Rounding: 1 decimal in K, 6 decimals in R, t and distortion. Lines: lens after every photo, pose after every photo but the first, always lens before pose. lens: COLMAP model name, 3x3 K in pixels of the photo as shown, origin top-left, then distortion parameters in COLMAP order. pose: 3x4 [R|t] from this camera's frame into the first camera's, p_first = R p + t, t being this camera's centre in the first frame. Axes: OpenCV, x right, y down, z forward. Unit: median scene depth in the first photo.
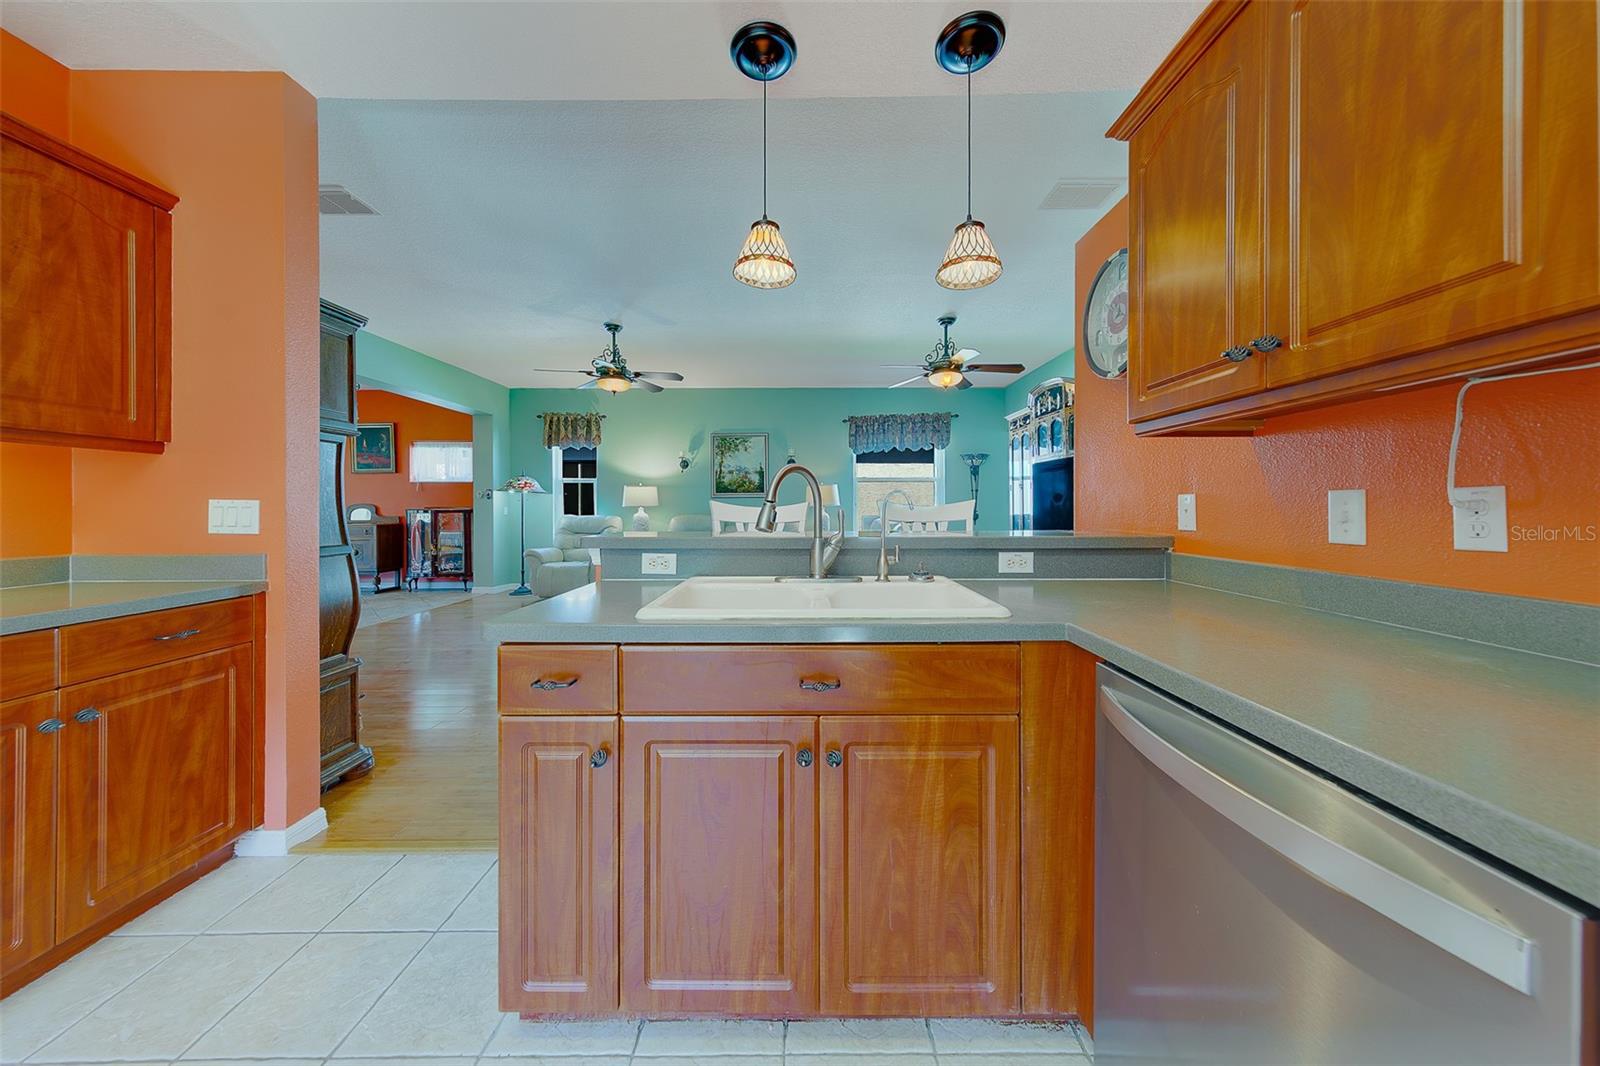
lens RADIAL K [[516.8, 0, 825.3], [0, 516.8, 509.2], [0, 0, 1]] dist [0.000645, 0.000087]
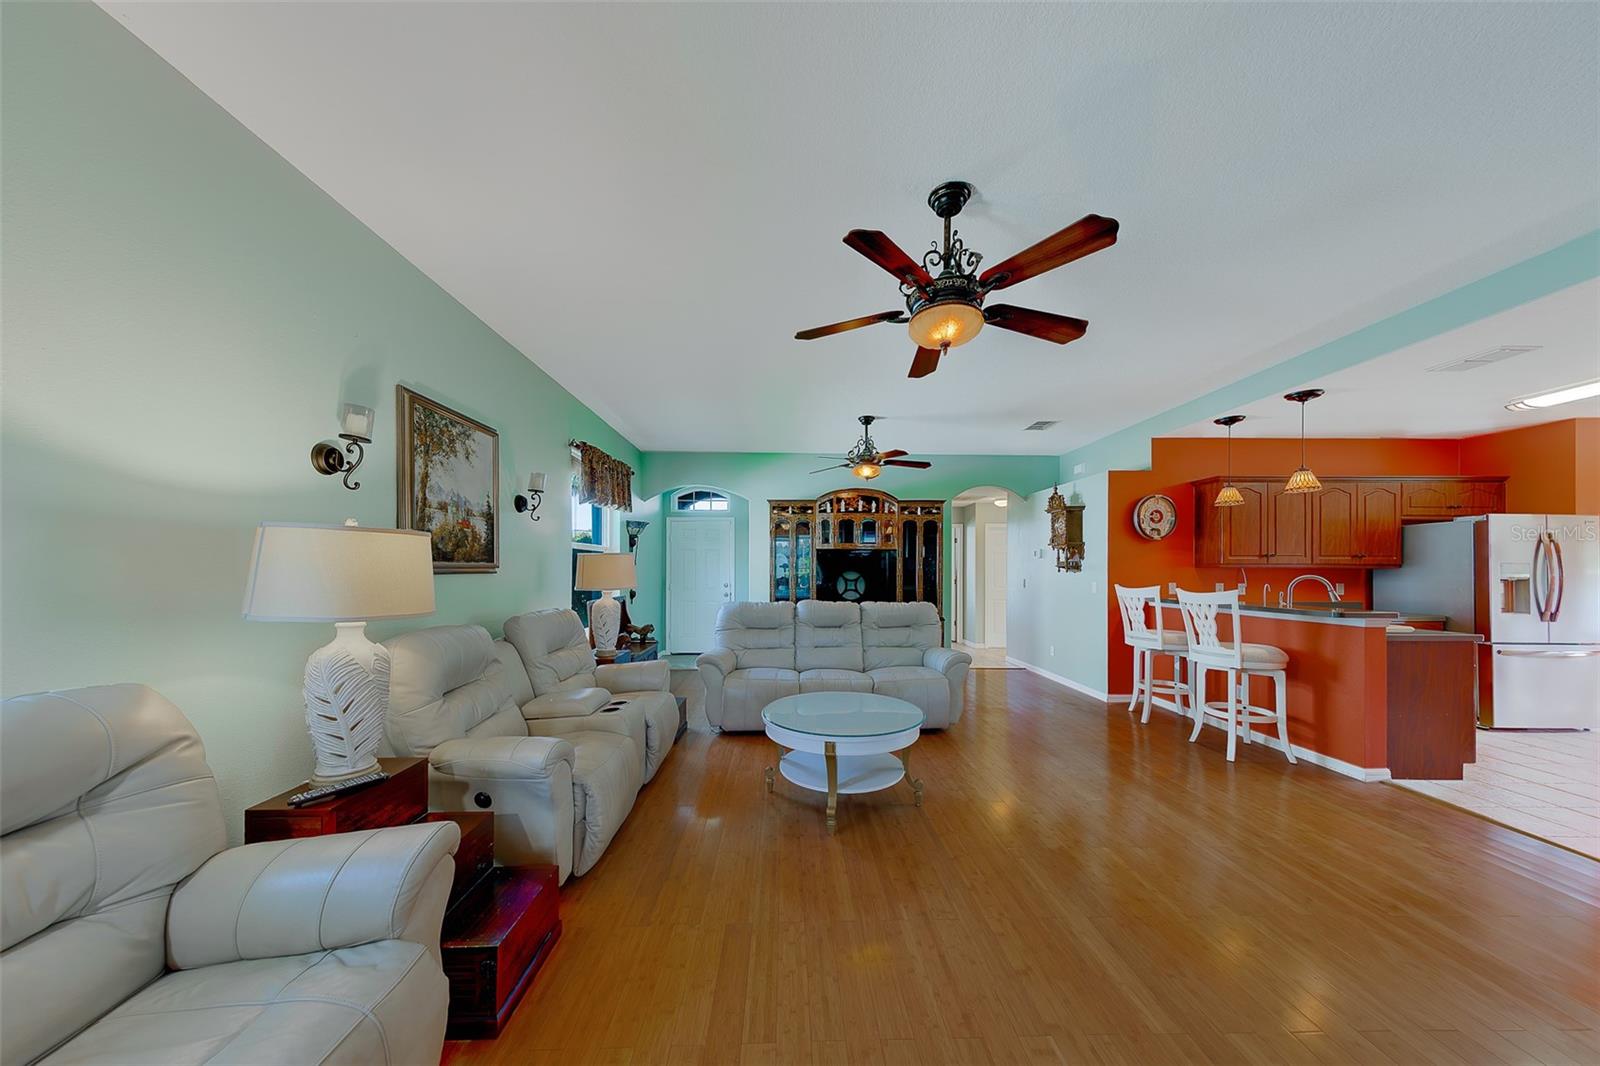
lens RADIAL K [[492.4, 0, 795.9], [0, 492.4, 569.0], [0, 0, 1]] dist [0.000608, 0.000074]
pose [[0.026502, 0.004867, 0.999637, -2.360238], [0.001465, 0.999987, -0.004908, -0.103033], [-0.999648, 0.001594, 0.026495, 3.203686]]
